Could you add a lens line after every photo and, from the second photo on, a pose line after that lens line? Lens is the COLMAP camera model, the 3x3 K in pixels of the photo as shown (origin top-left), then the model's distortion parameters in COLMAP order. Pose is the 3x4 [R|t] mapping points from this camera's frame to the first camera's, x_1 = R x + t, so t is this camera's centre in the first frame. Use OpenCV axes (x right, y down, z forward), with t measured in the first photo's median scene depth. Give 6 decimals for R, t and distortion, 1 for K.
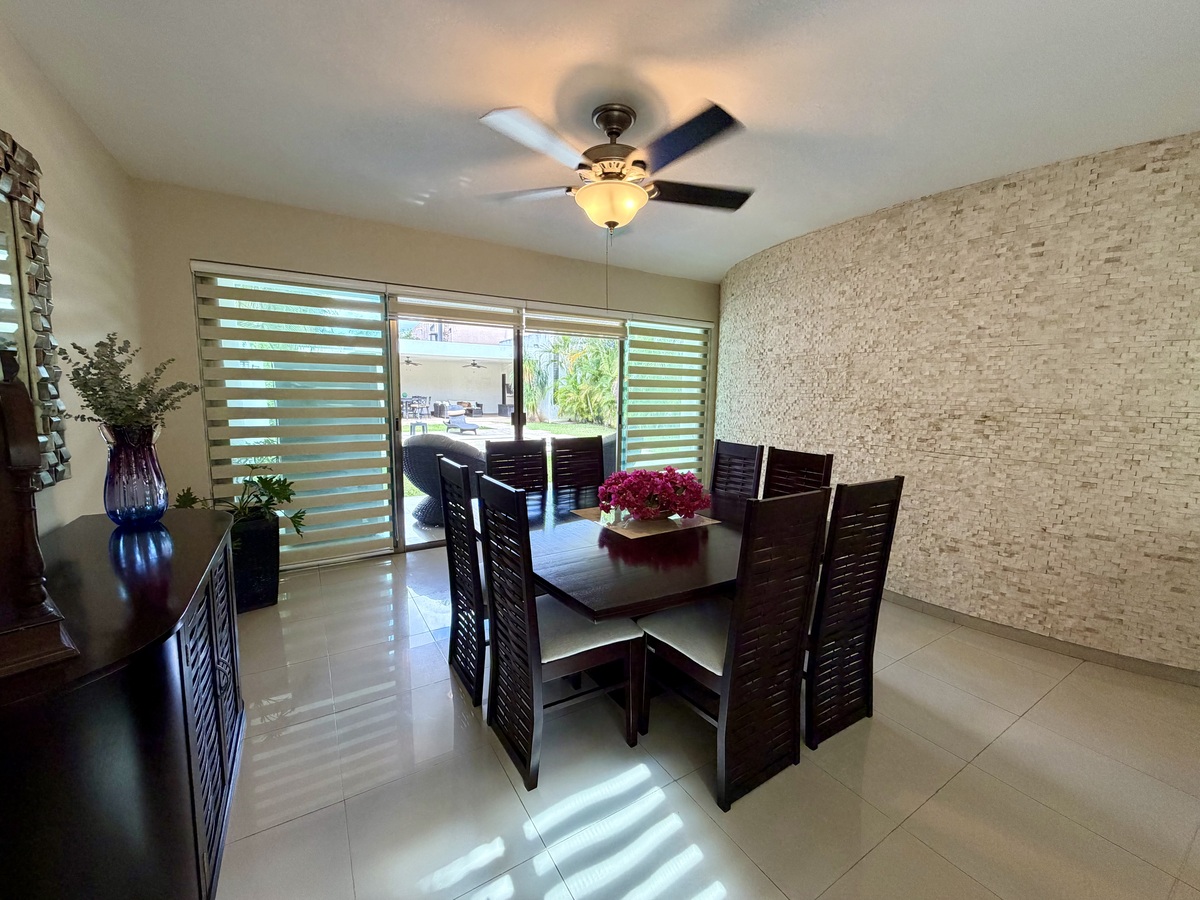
lens RADIAL K [[480.0, 0, 598.0], [0, 480.0, 446.8], [0, 0, 1]] dist [-0.002460, -0.000299]
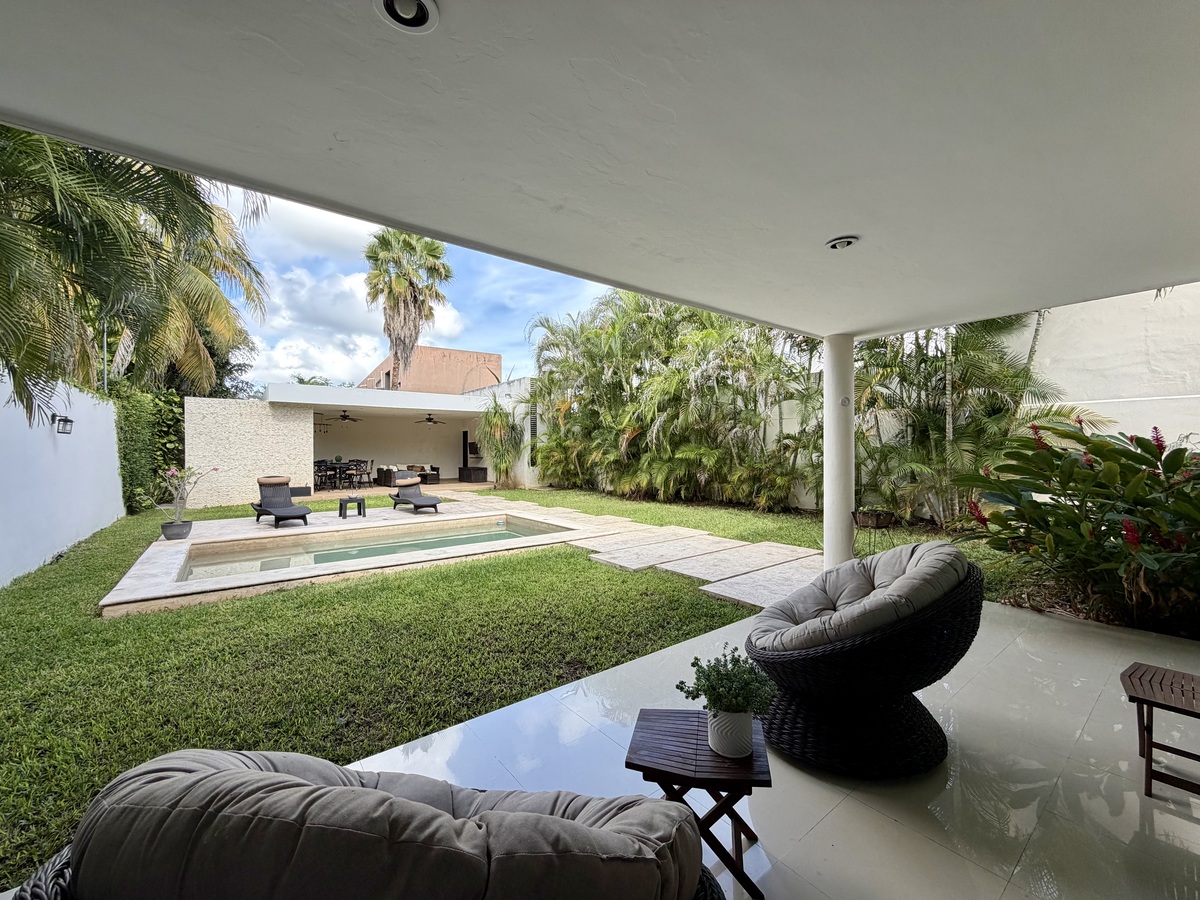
lens RADIAL K [[480.0, 0, 599.9], [0, 480.0, 449.9], [0, 0, 1]] dist [-0.002460, -0.000299]
pose [[0.994425, -0.018473, 0.103815, -0.061471], [0.030434, 0.992917, -0.114846, -0.019529], [-0.100958, 0.117365, 0.987944, 0.186907]]
